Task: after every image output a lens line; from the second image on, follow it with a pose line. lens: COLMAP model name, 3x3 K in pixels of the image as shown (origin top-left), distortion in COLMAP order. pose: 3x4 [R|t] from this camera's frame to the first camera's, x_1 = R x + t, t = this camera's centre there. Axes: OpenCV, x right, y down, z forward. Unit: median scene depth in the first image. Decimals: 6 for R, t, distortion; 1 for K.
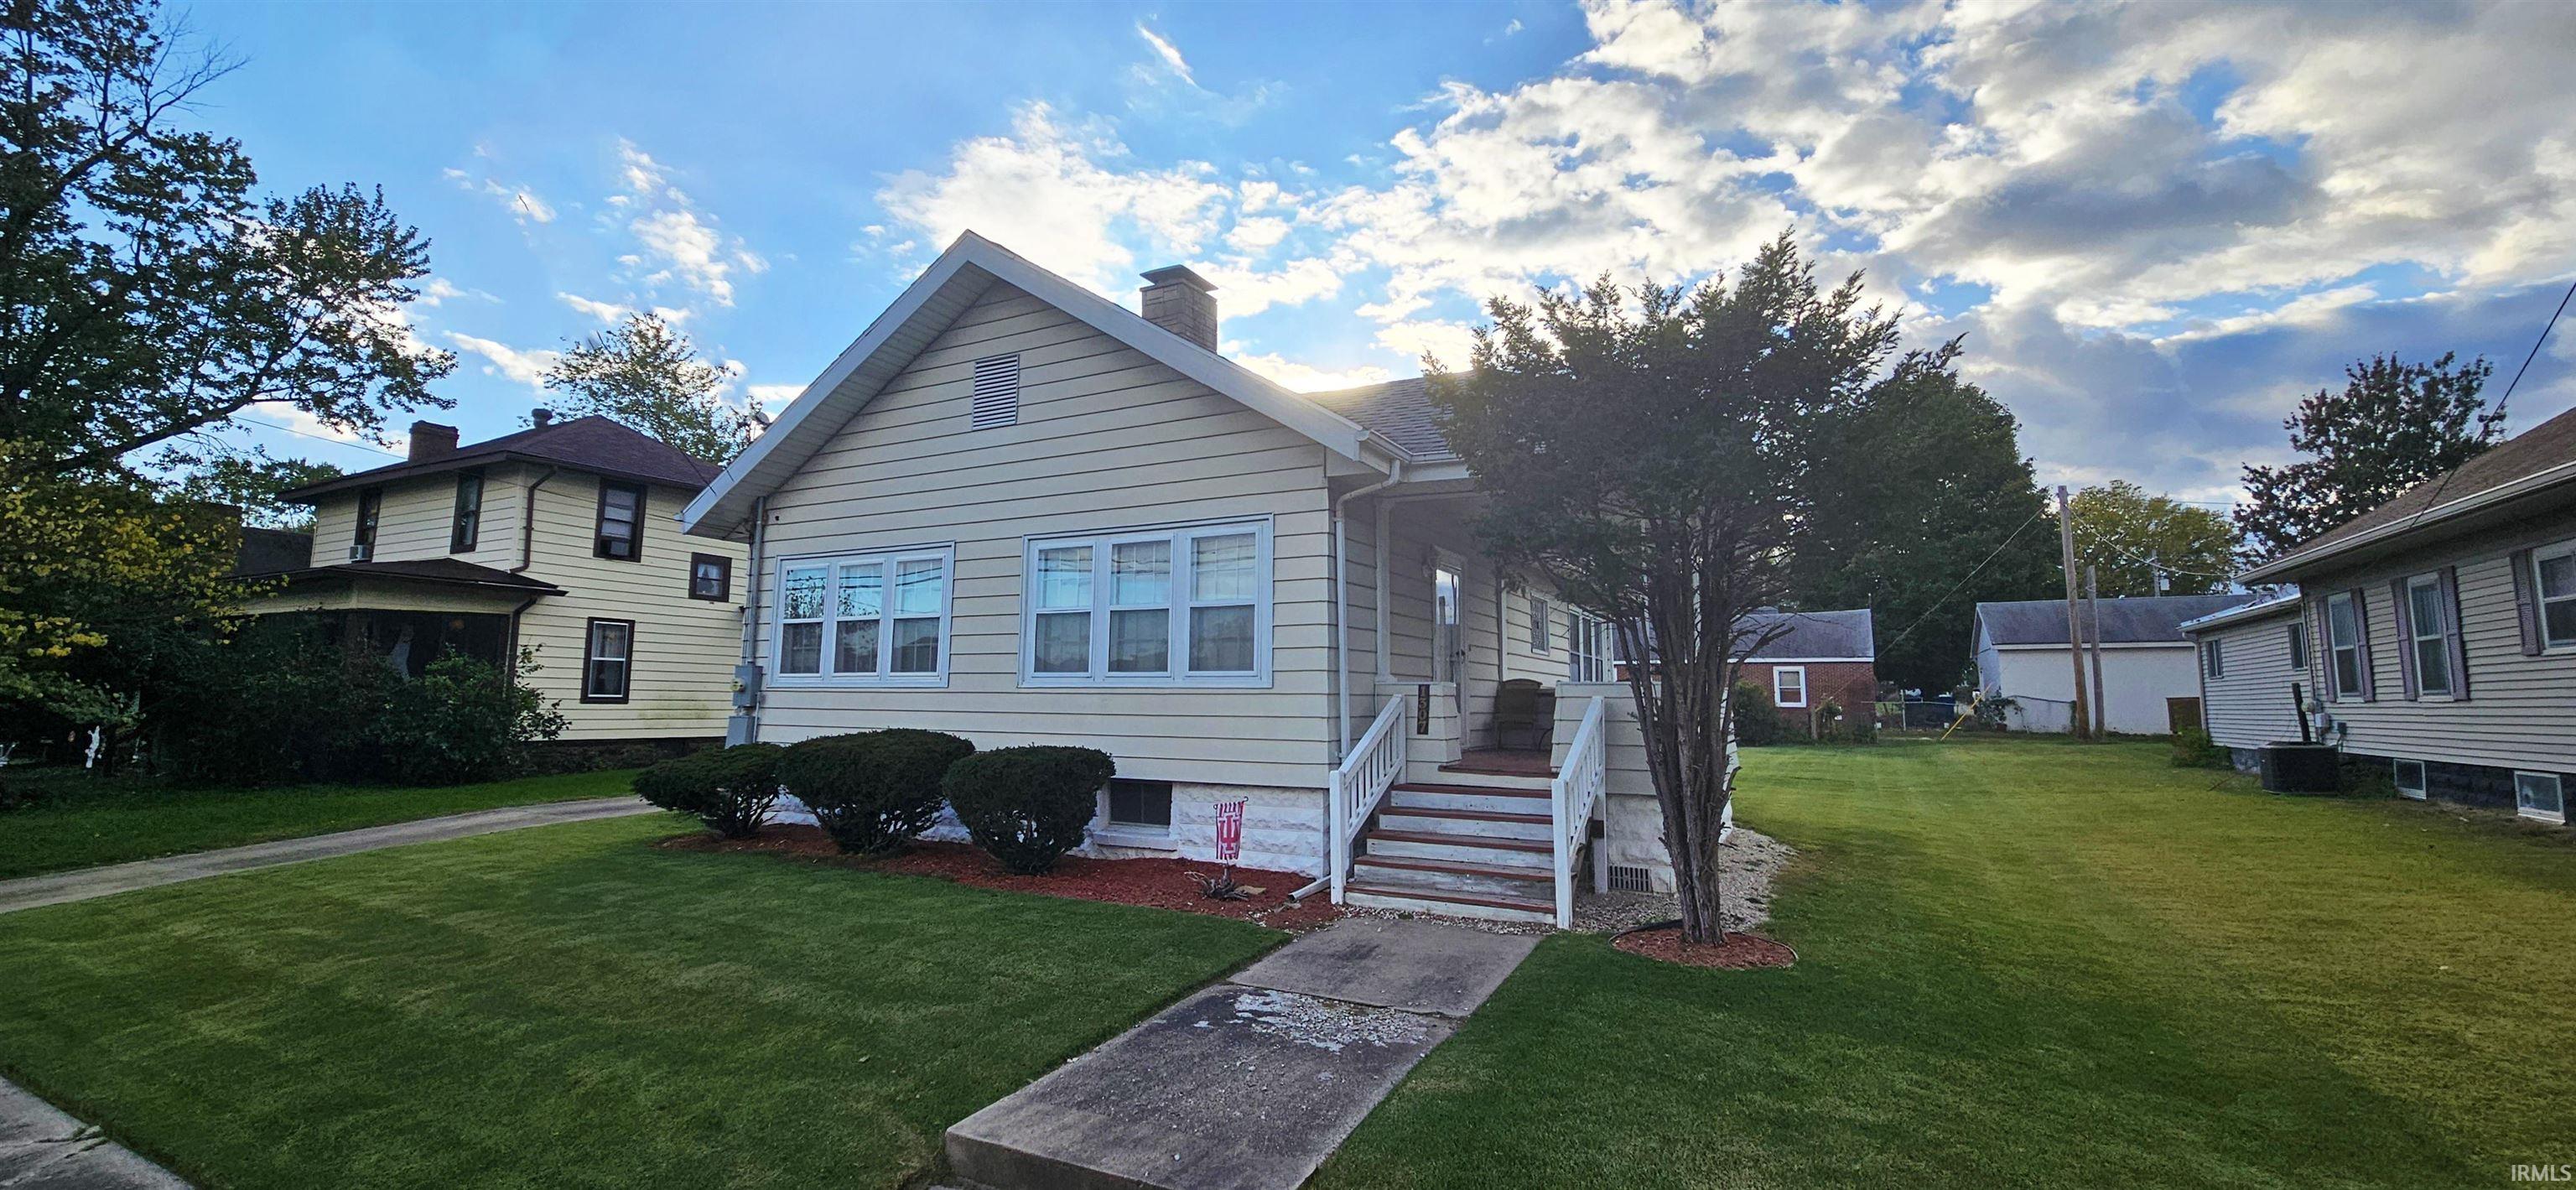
lens RADIAL K [[1028.4, 0, 1277.4], [0, 1028.4, 589.0], [0, 0, 1]] dist [0.002624, -0.002146]
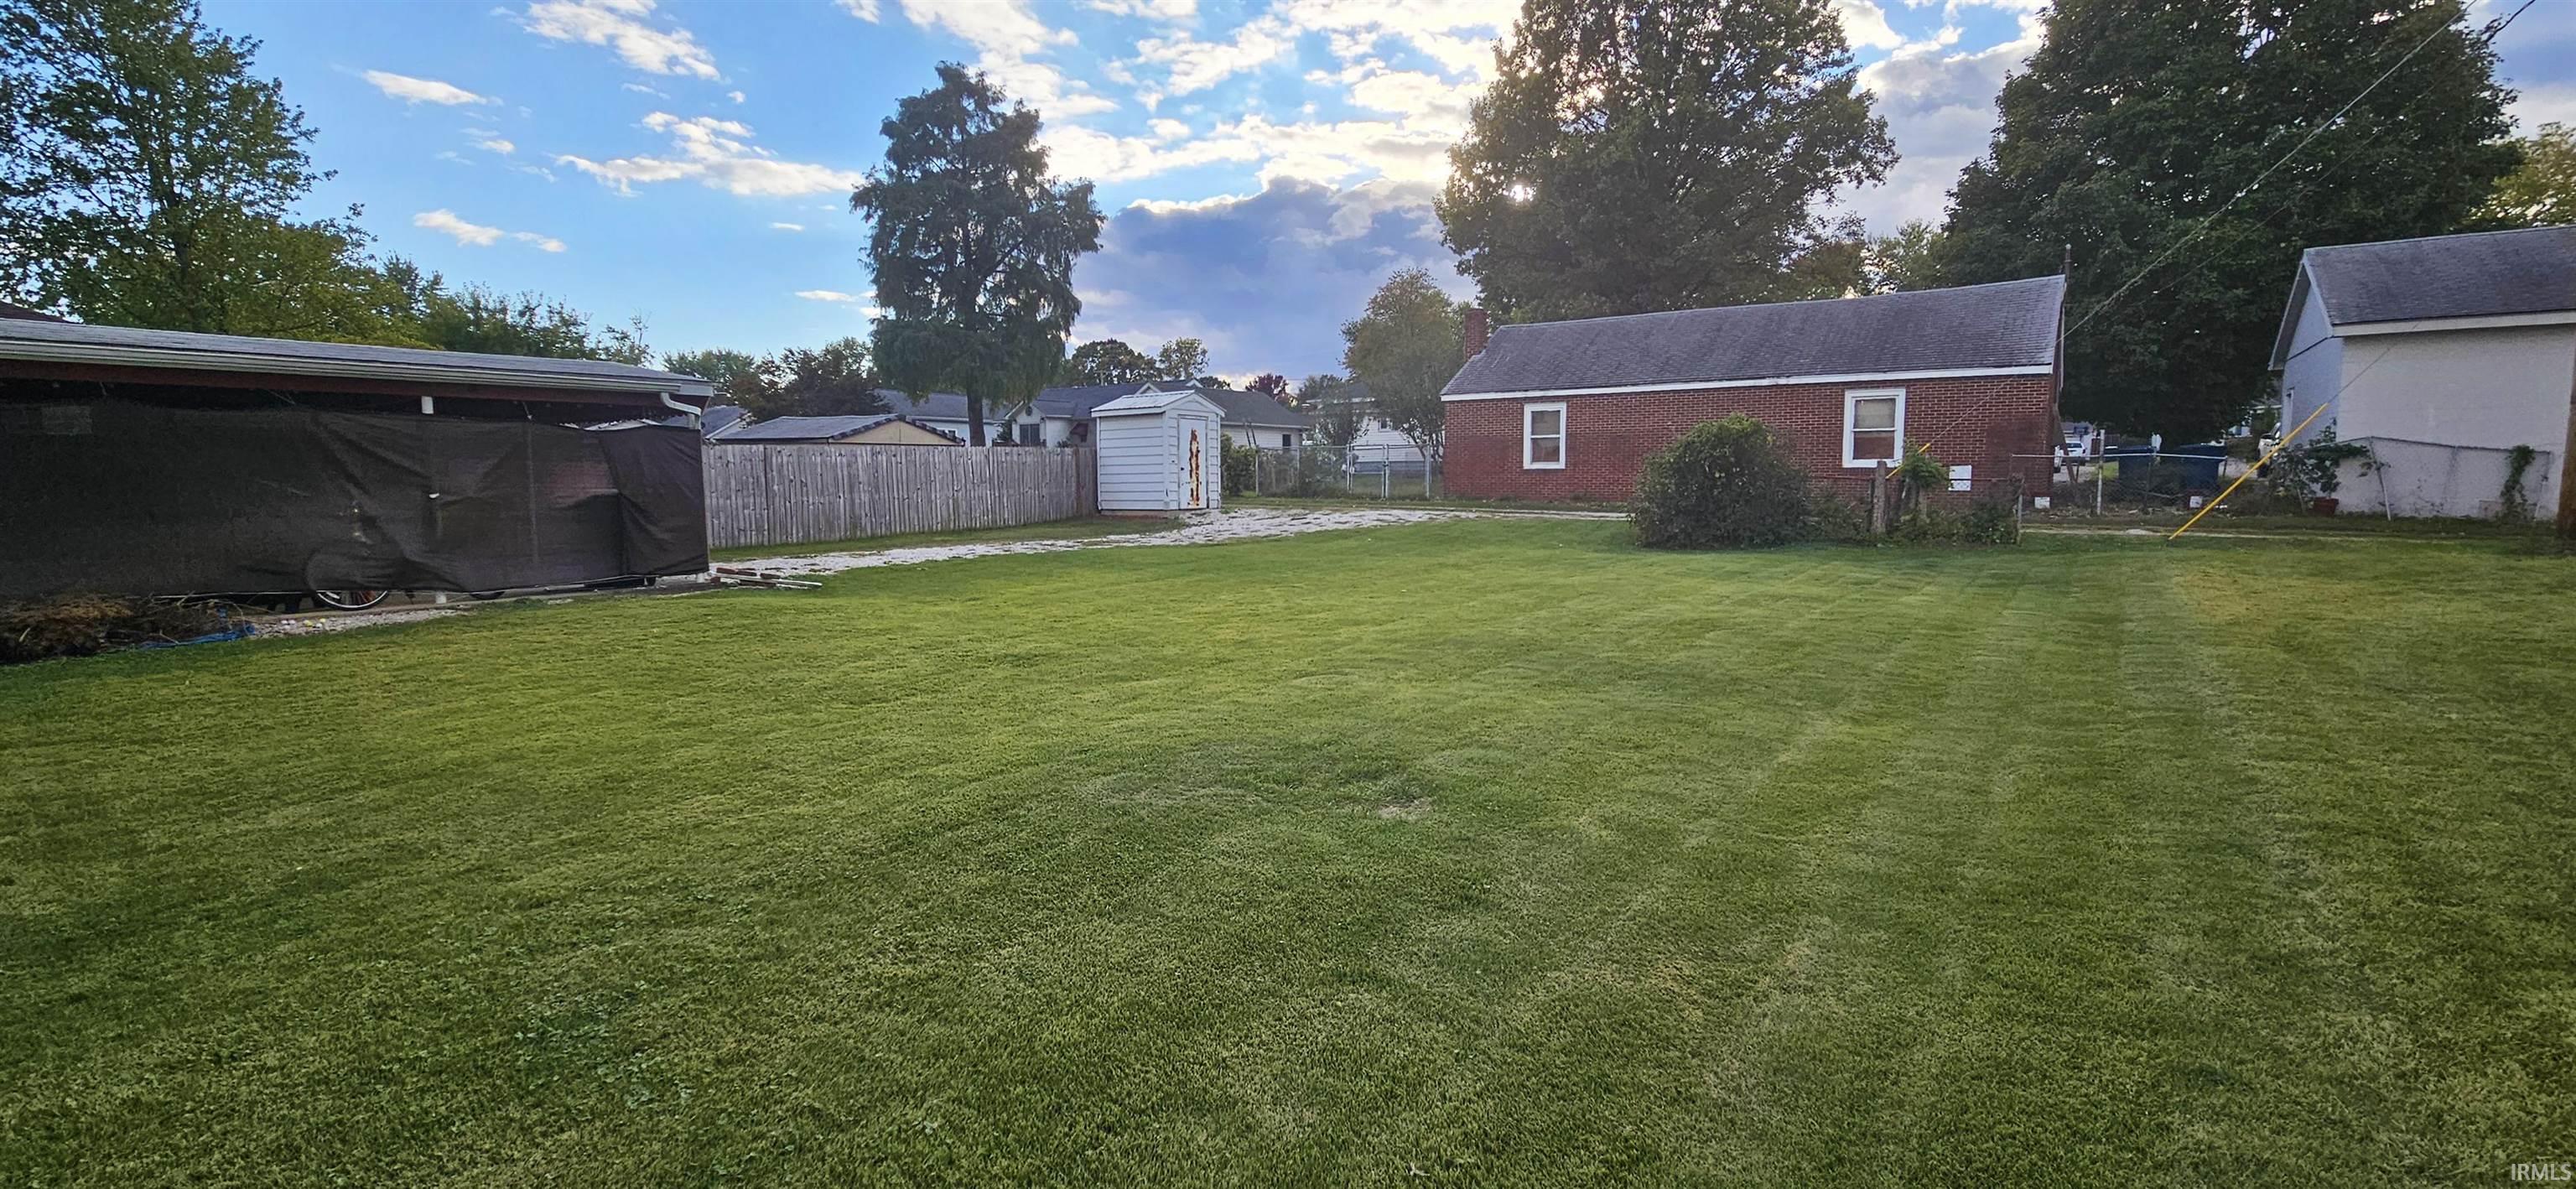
lens RADIAL K [[1028.3, 0, 1305.1], [0, 1028.3, 565.1], [0, 0, 1]] dist [0.002624, -0.002146]
pose [[0.988566, 0.003344, -0.150752, 1.073272], [0.026938, 0.979755, 0.198379, 0.187573], [0.148364, -0.200172, 0.968462, 1.605873]]
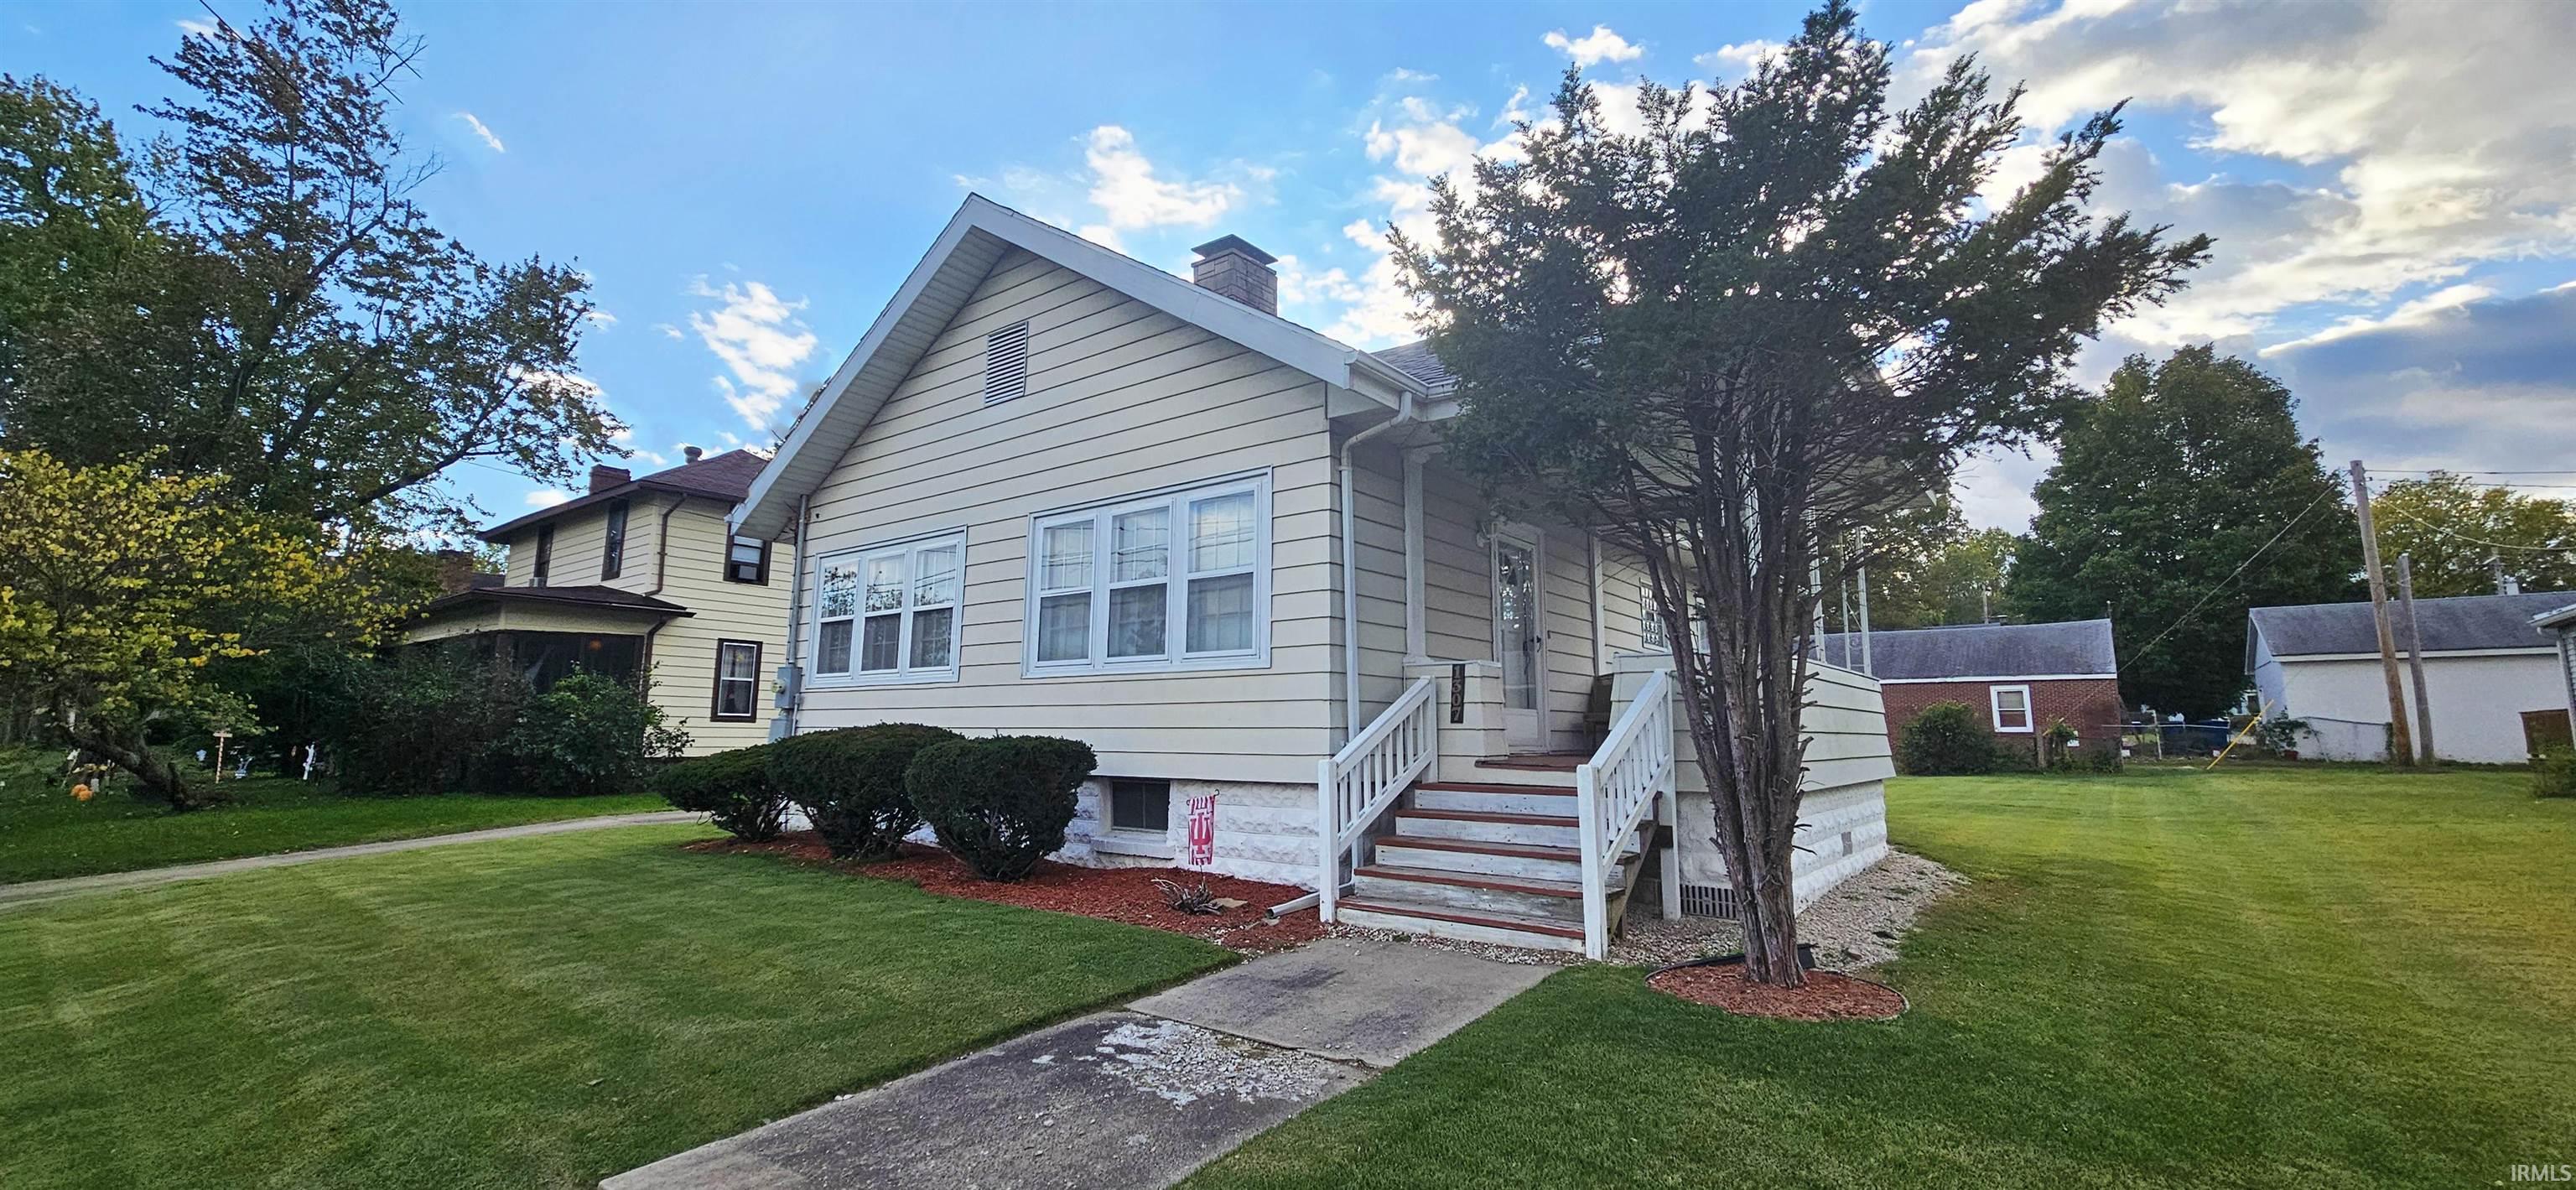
lens RADIAL K [[1028.4, 0, 1275.7], [0, 1028.4, 586.4], [0, 0, 1]] dist [0.002624, -0.002146]
pose [[0.985961, -0.025654, -0.164995, 0.109750], [0.019447, 0.999045, -0.039123, 0.048156], [0.165841, 0.035365, 0.985518, 0.120526]]
